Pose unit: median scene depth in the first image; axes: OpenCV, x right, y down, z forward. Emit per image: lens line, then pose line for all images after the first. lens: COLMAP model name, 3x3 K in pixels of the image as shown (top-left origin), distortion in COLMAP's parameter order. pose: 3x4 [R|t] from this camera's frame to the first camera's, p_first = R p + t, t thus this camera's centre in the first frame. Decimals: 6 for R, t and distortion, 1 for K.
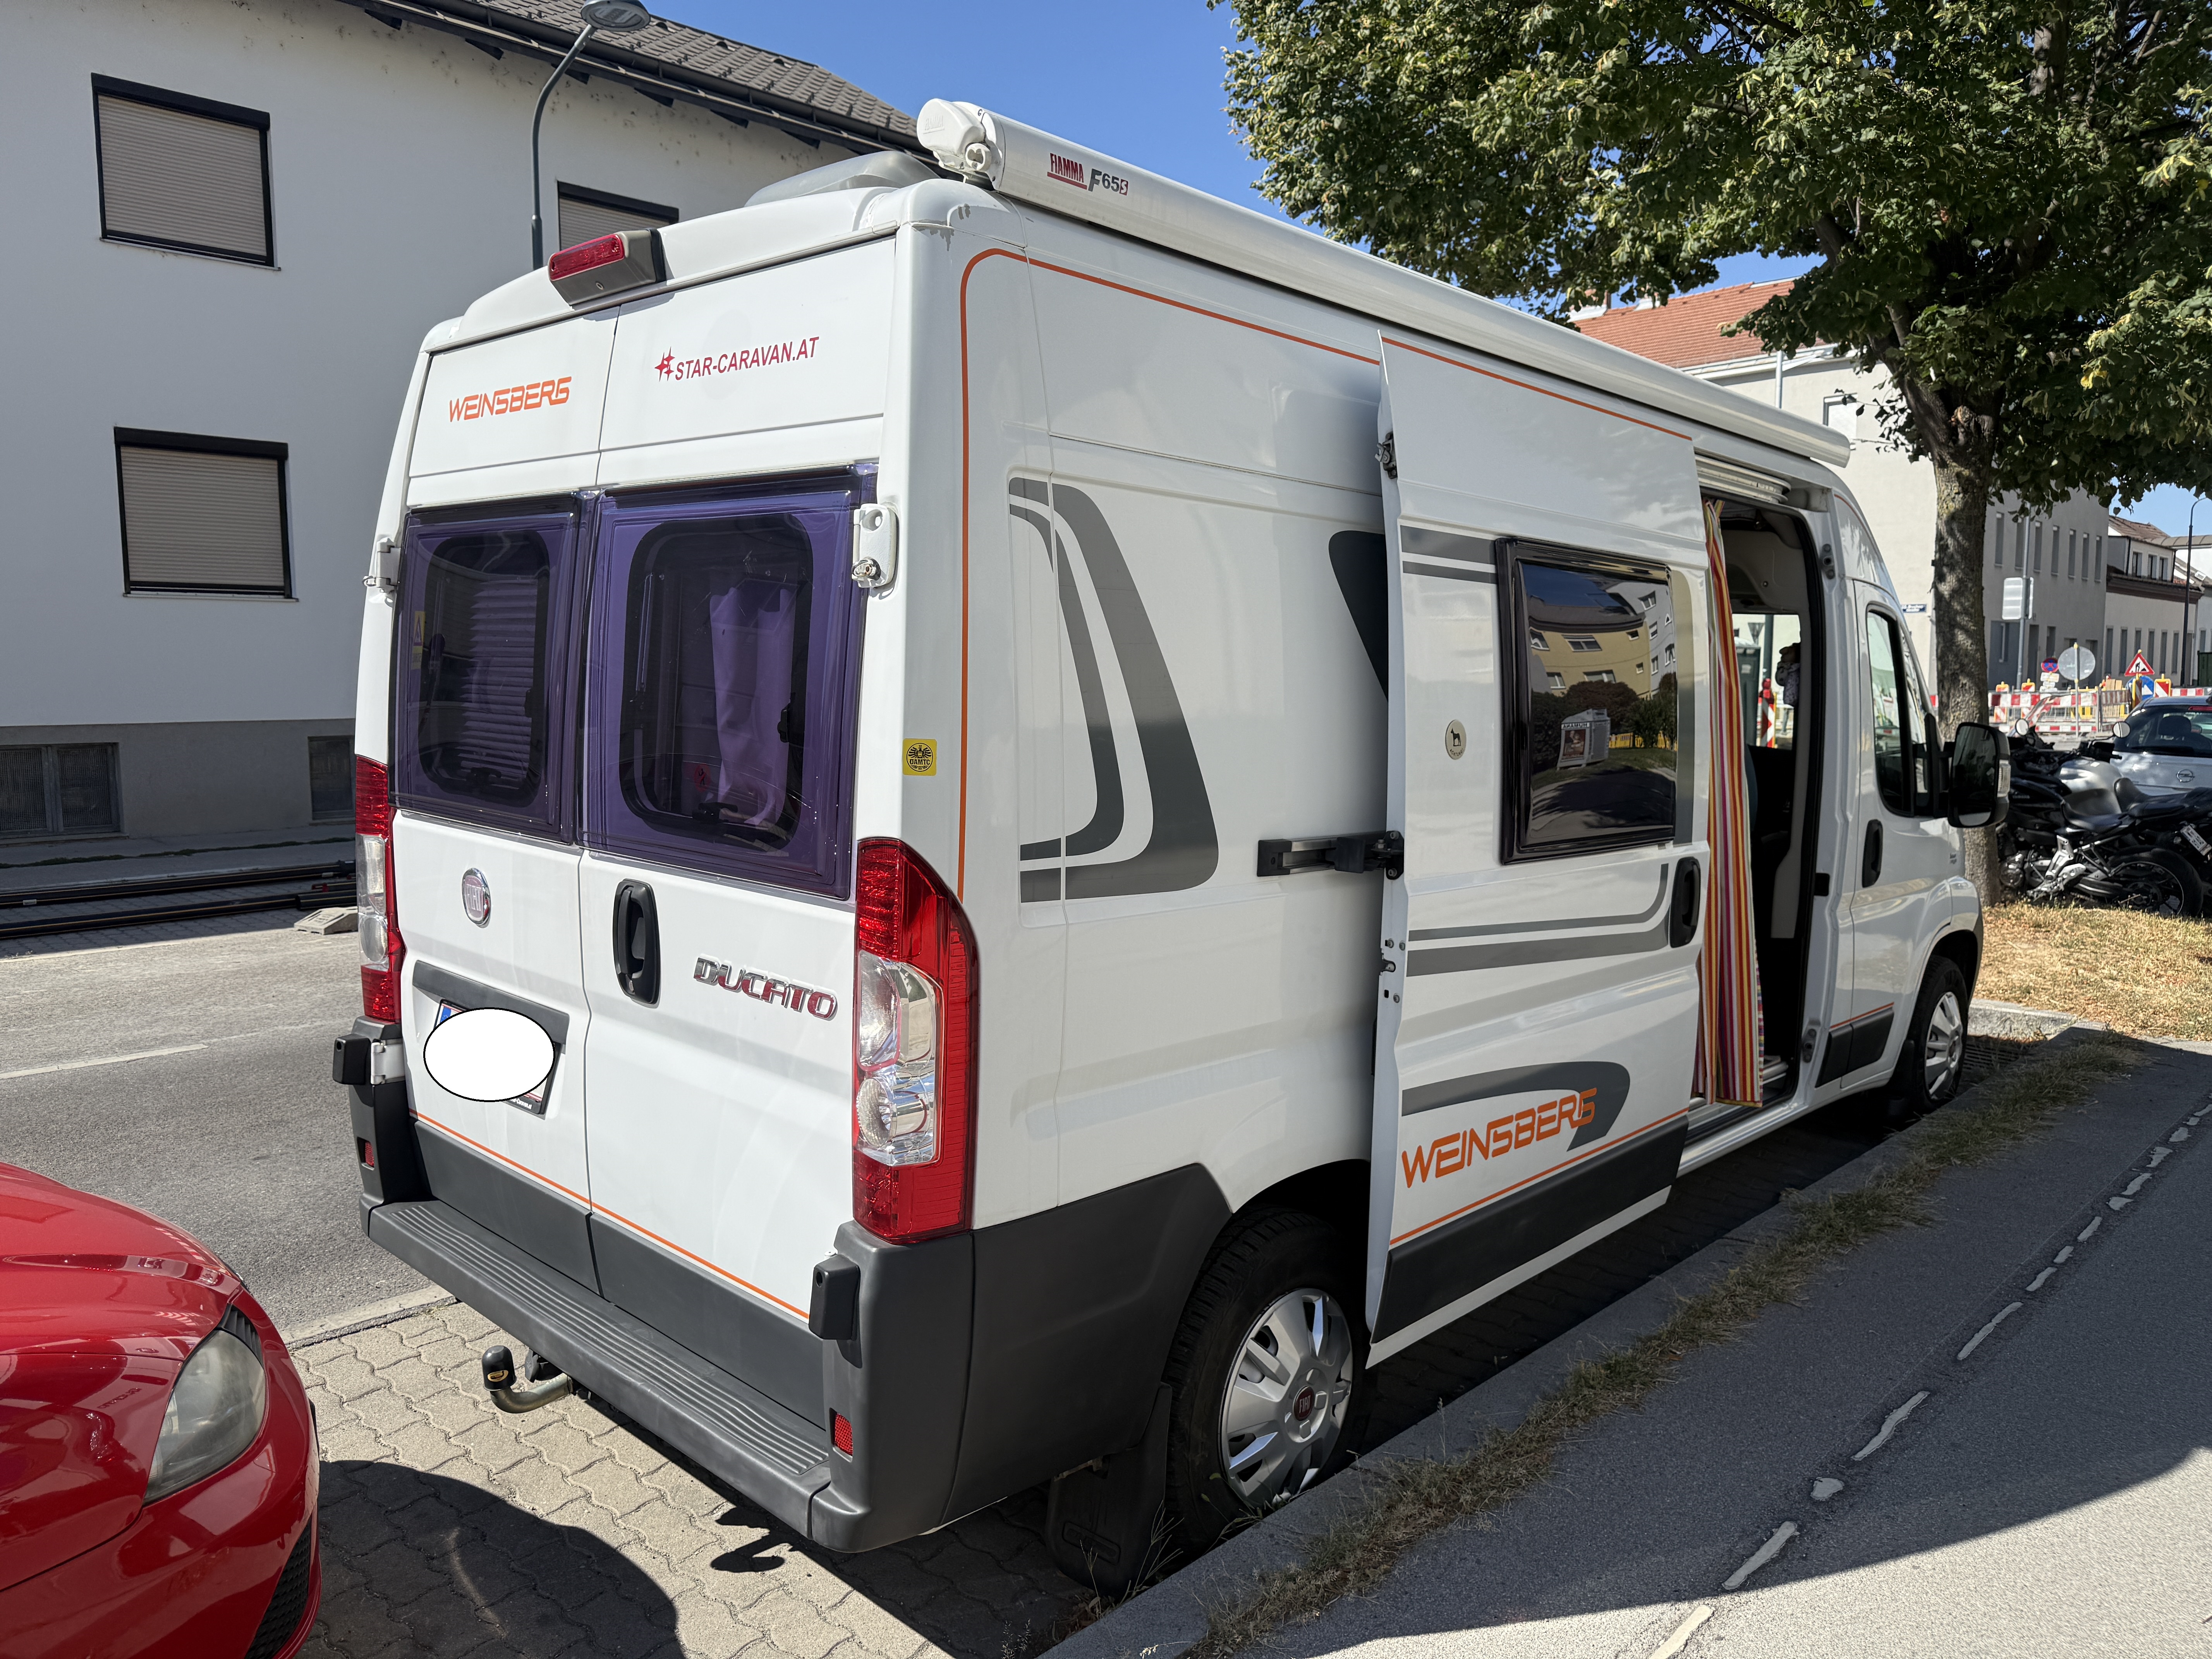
lens RADIAL K [[1574.2, 0, 1095.1], [0, 1574.2, 830.5], [0, 0, 1]] dist [-0.005478, -0.008687]
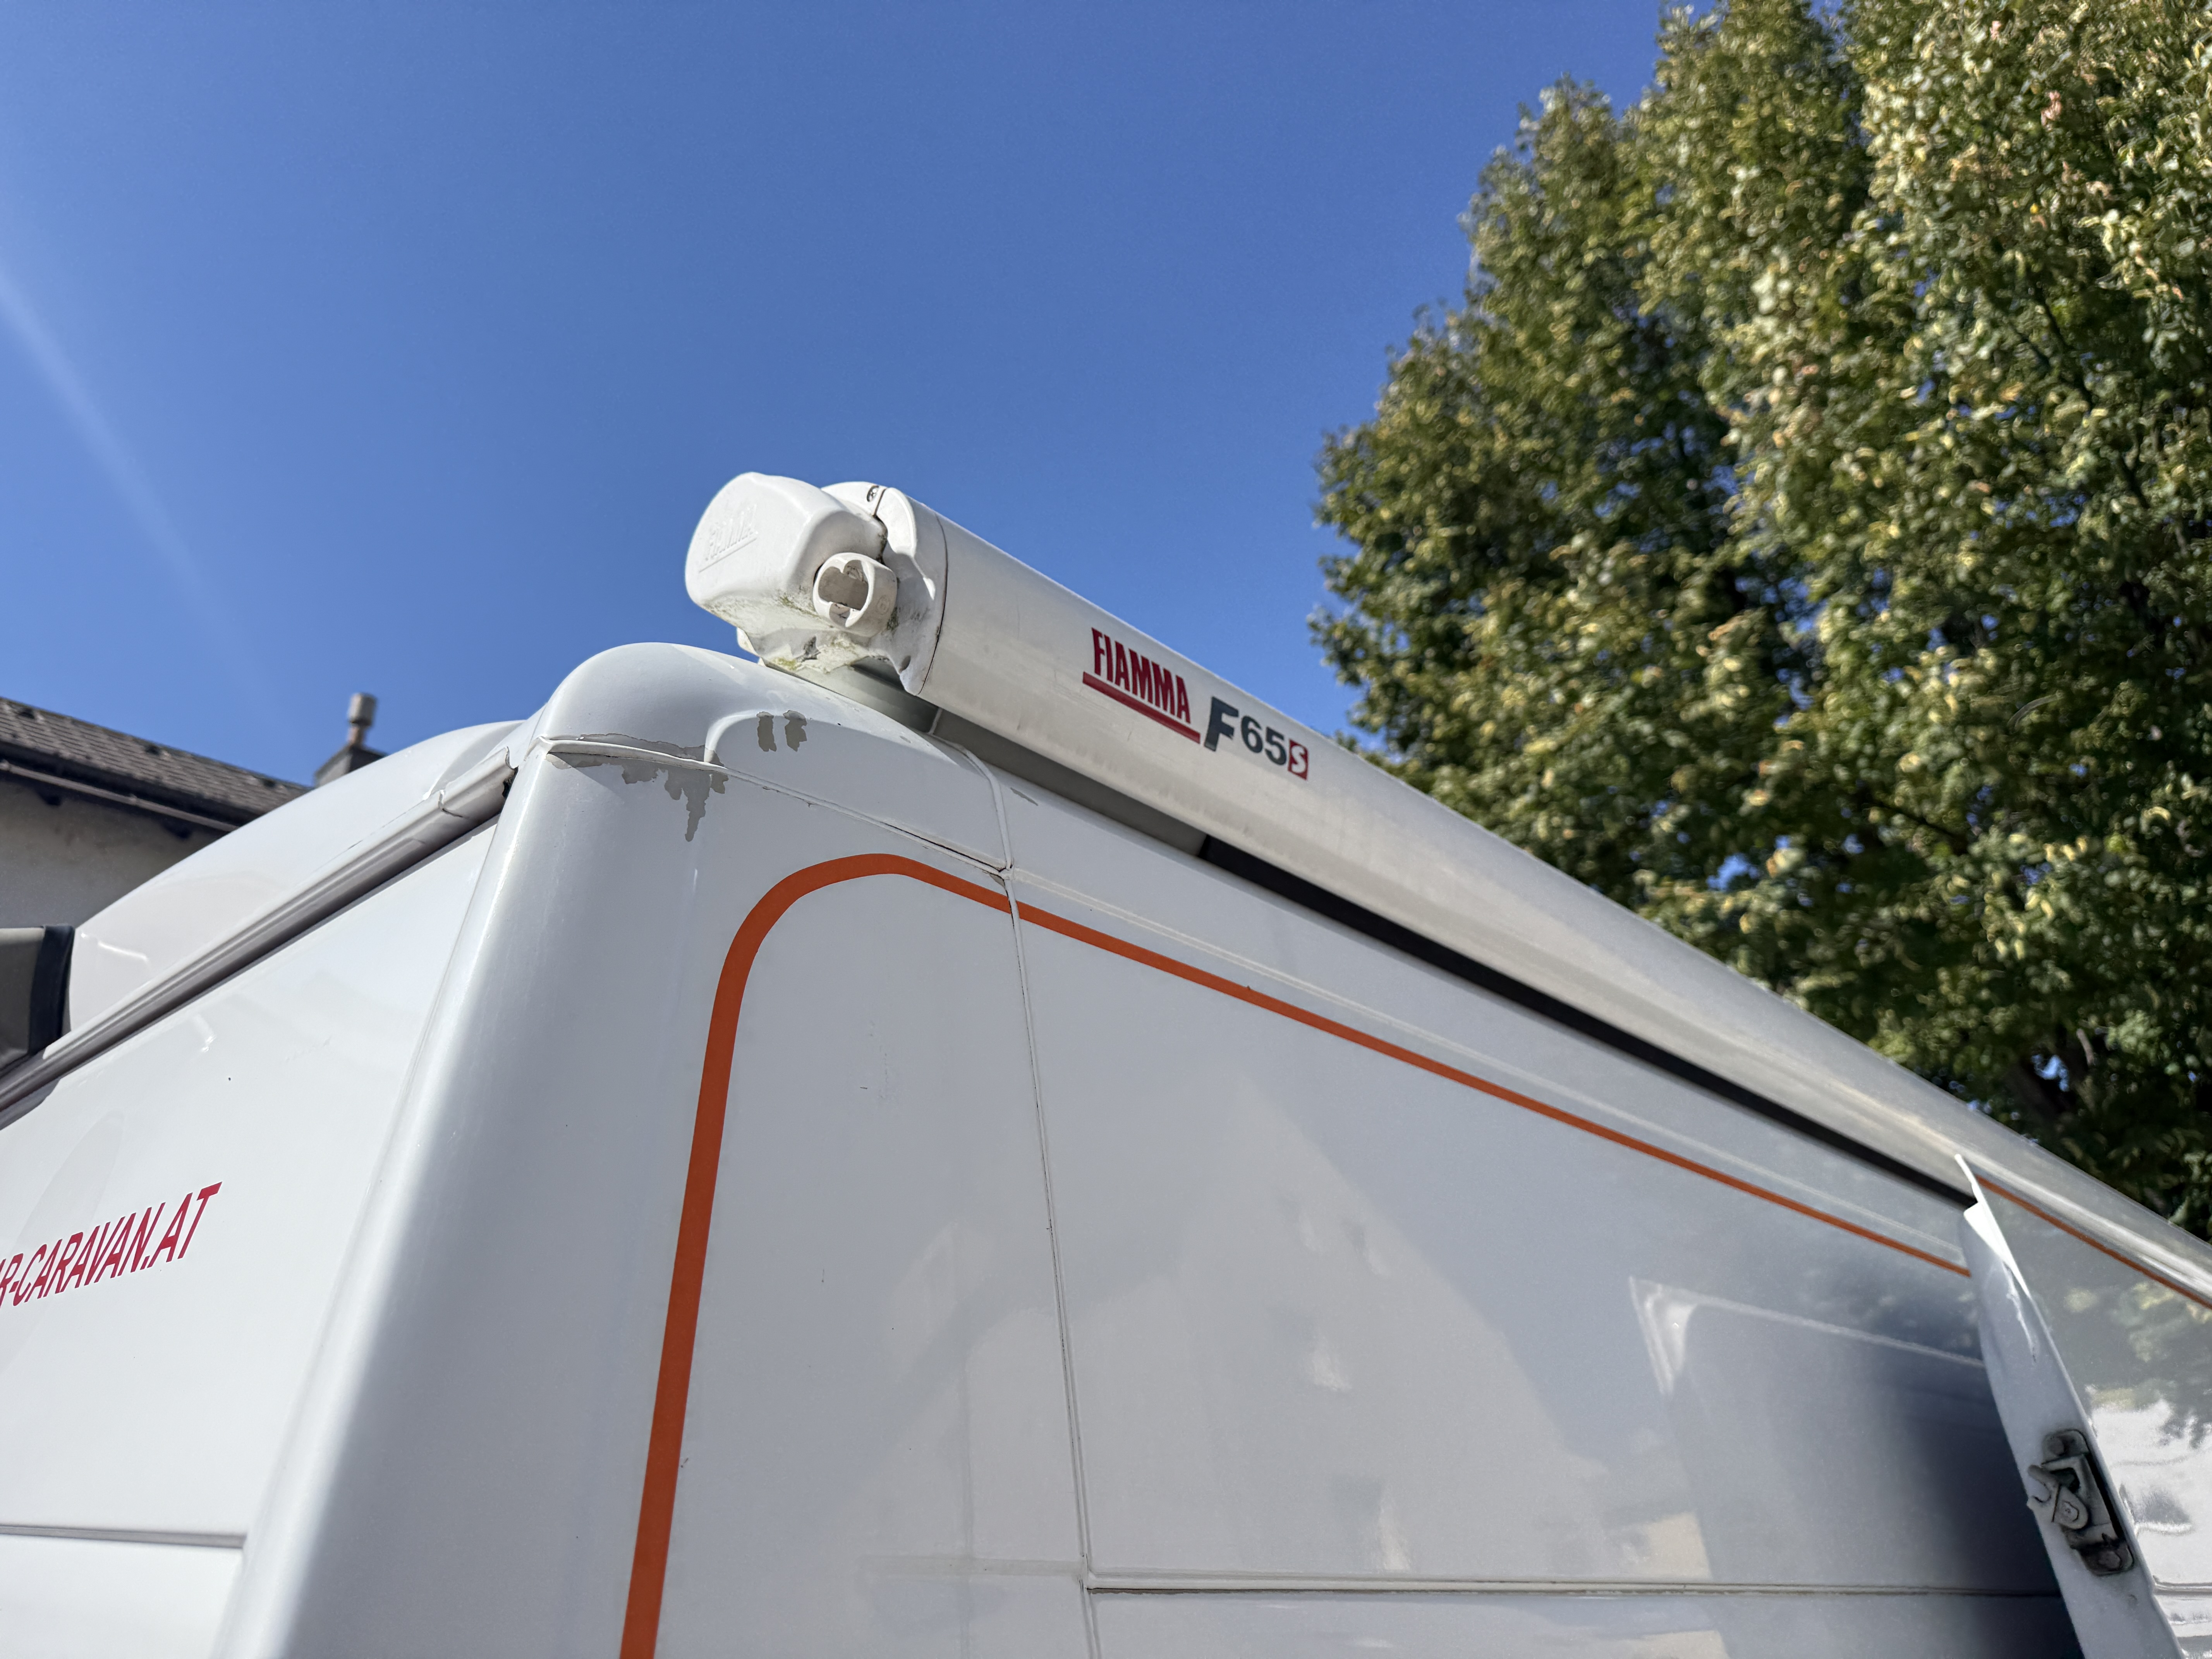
lens RADIAL K [[1574.2, 0, 1104.5], [0, 1574.2, 828.5], [0, 0, 1]] dist [-0.005478, -0.008687]
pose [[0.999911, -0.011302, -0.007077, -0.021313], [0.006232, 0.865253, -0.501296, -0.205370], [0.011789, 0.501208, 0.865247, 0.657571]]
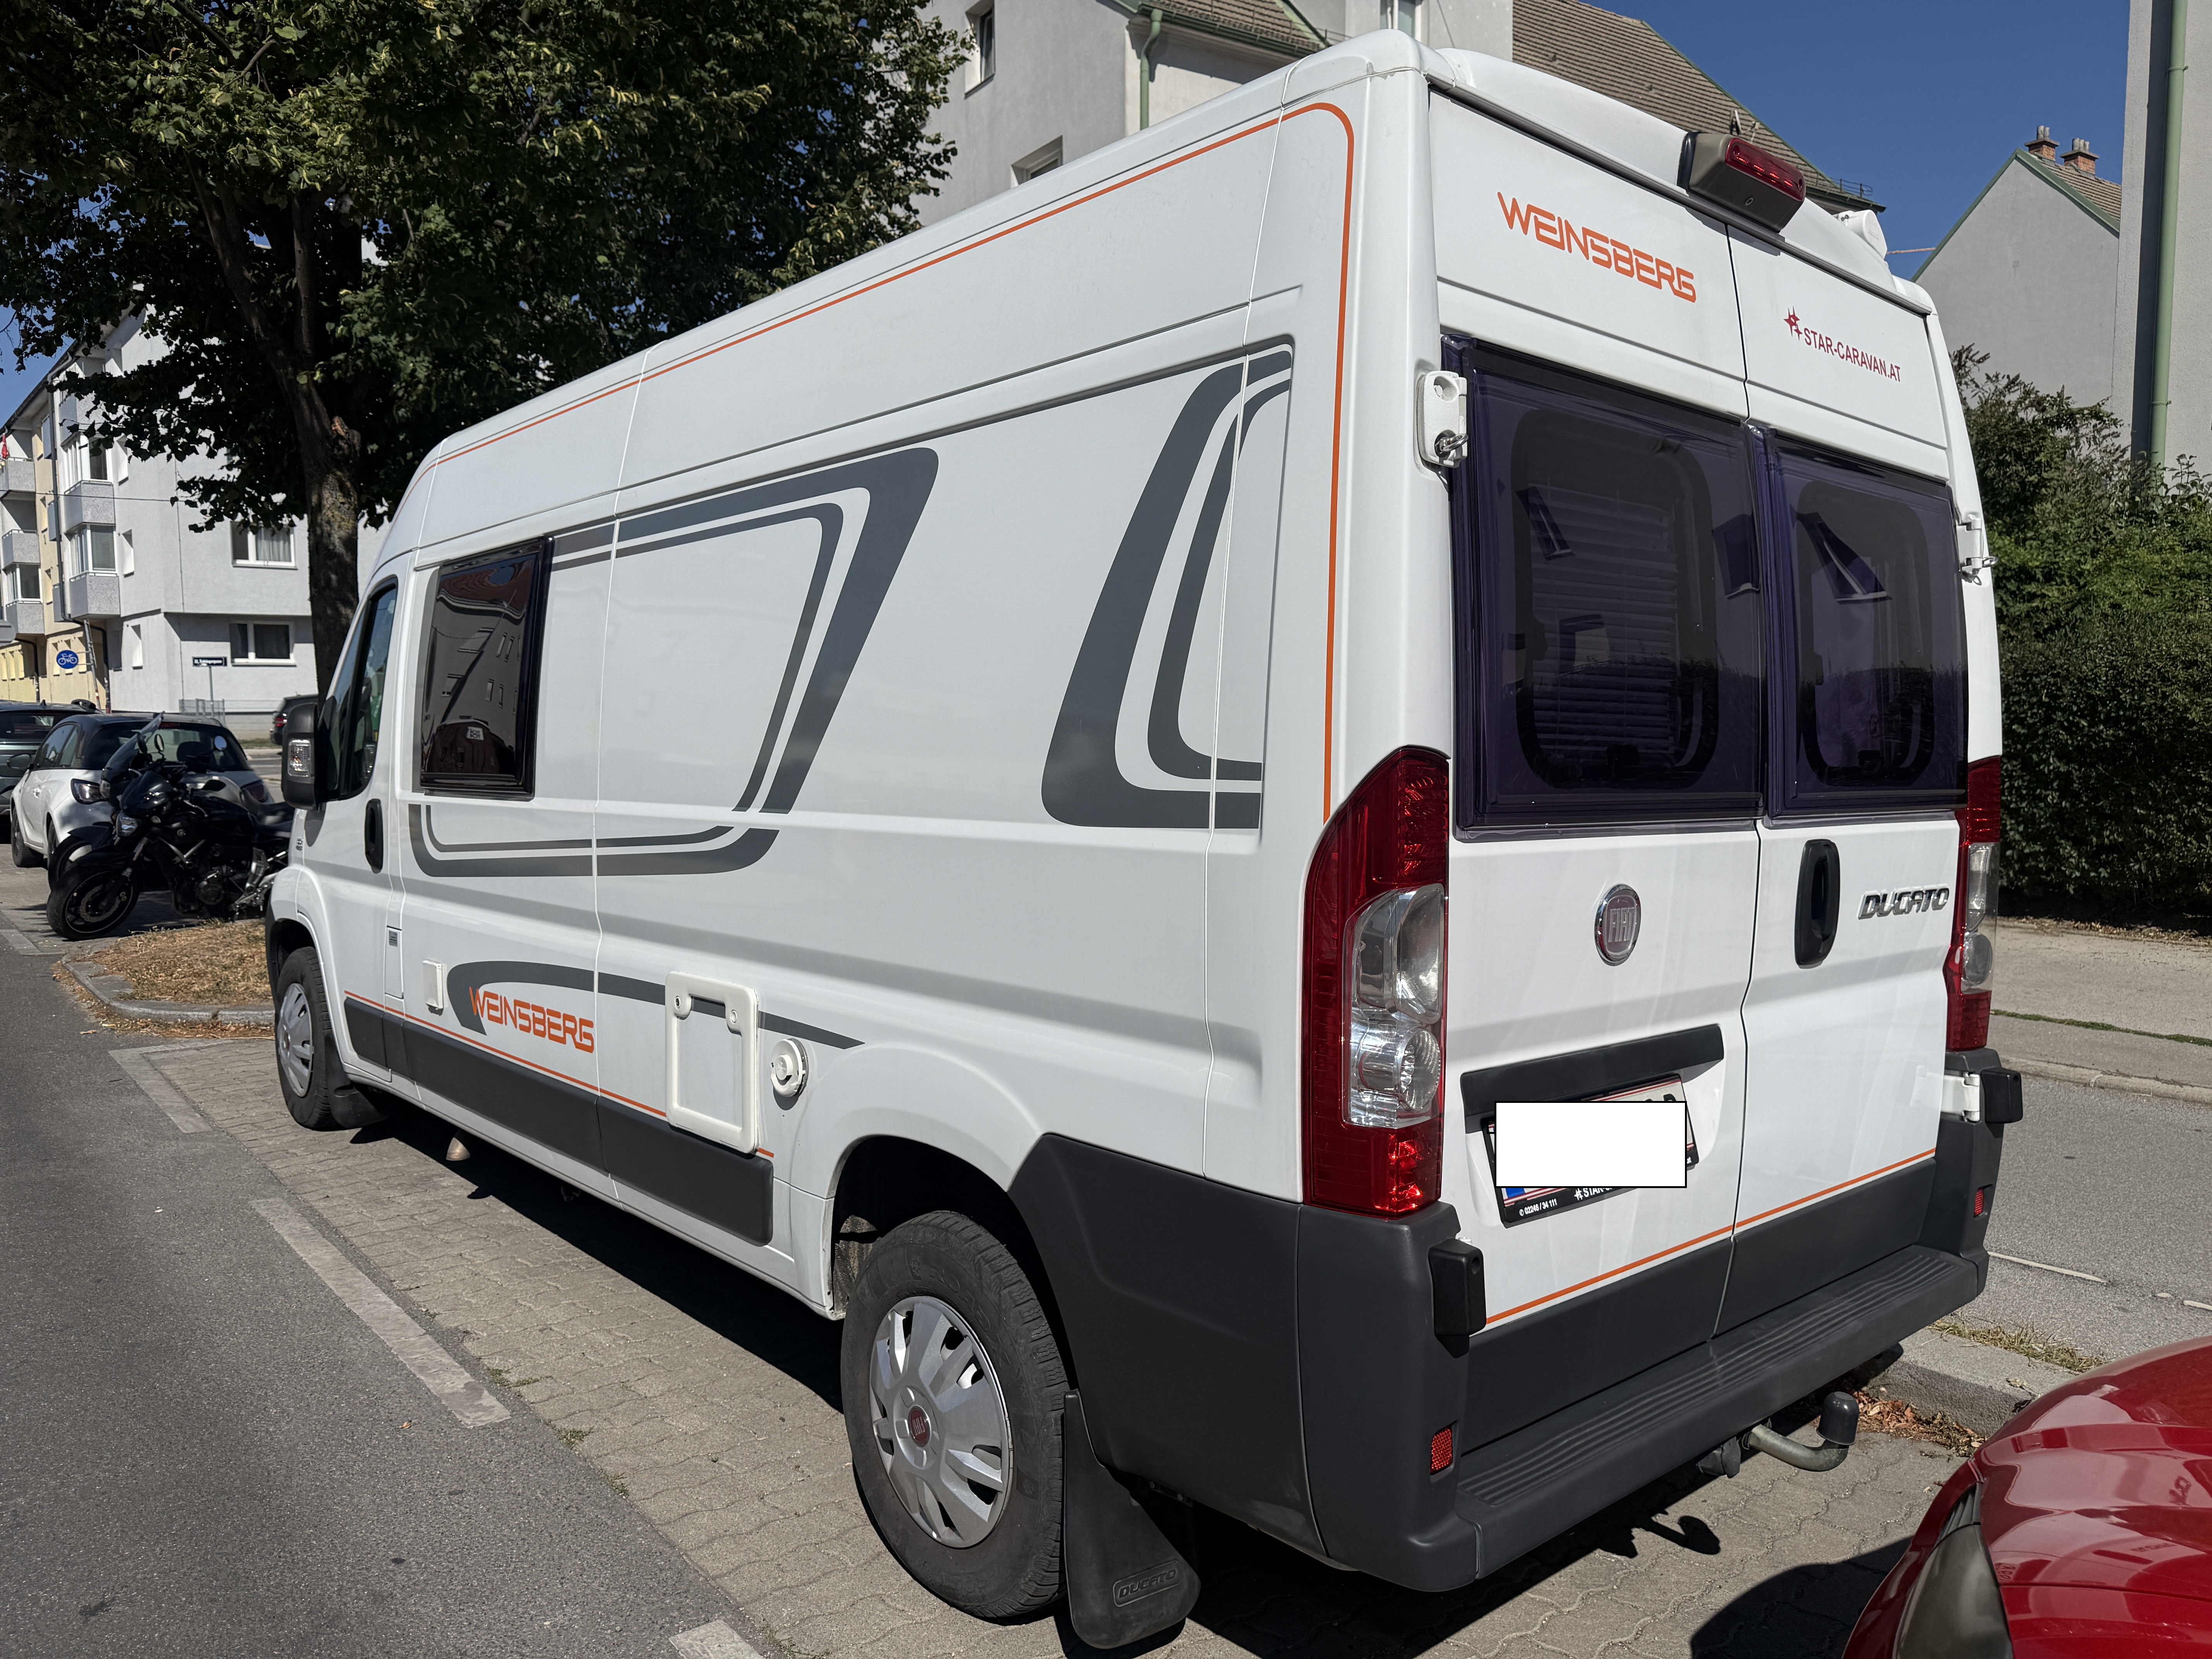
lens RADIAL K [[1574.2, 0, 1092.1], [0, 1574.2, 829.9], [0, 0, 1]] dist [-0.005478, -0.008687]
pose [[0.090733, -0.075786, 0.992987, -1.332951], [0.098488, 0.992895, 0.066780, -0.085407], [-0.990993, 0.091739, 0.097552, 1.377299]]
